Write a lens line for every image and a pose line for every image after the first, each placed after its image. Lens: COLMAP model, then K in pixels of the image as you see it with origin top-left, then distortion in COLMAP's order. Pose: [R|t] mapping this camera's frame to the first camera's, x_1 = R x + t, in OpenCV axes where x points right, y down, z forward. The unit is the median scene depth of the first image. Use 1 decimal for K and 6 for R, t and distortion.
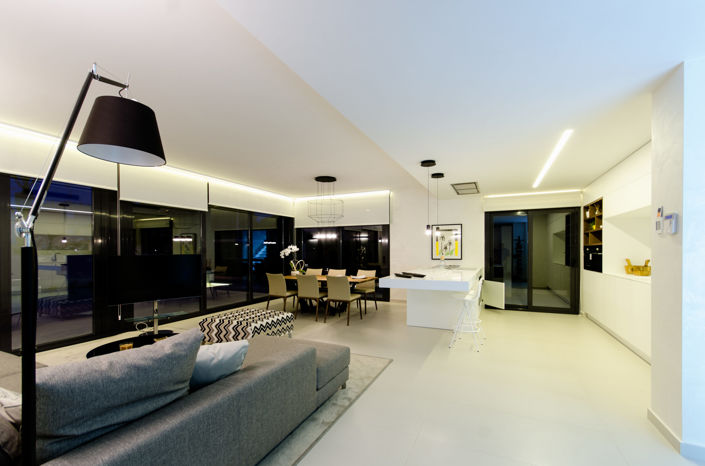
lens RADIAL K [[314.4, 0, 359.9], [0, 314.4, 252.1], [0, 0, 1]] dist [0.001719, 0.000358]
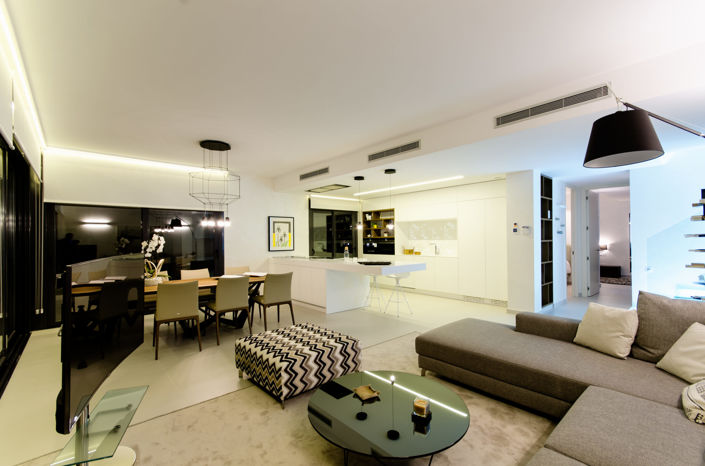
lens RADIAL K [[314.4, 0, 355.8], [0, 314.4, 234.0], [0, 0, 1]] dist [0.001719, 0.000358]
pose [[0.424539, 0.015851, 0.905271, -0.616528], [0.011370, 0.999675, -0.022836, -0.005996], [-0.905338, 0.019988, 0.424221, 0.393171]]
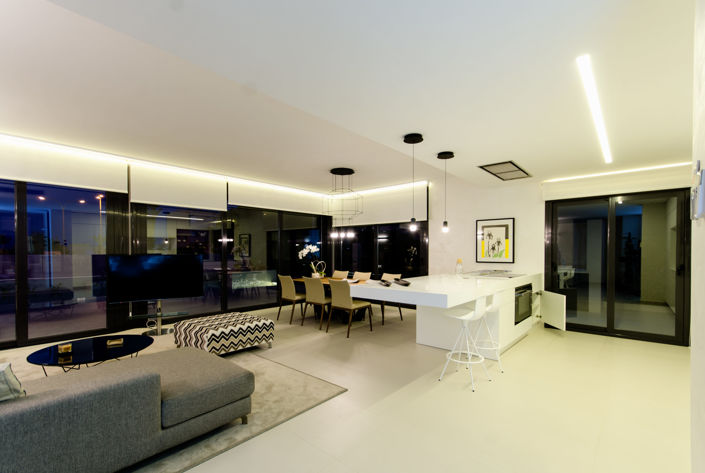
lens RADIAL K [[318.7, 0, 375.3], [0, 318.7, 252.9], [0, 0, 1]] dist [0.010231, -0.000320]
pose [[0.961626, 0.003928, -0.274336, 0.233100], [-0.004163, 0.999991, -0.000273, 0.000167], [0.274332, 0.001405, 0.961634, 0.148667]]
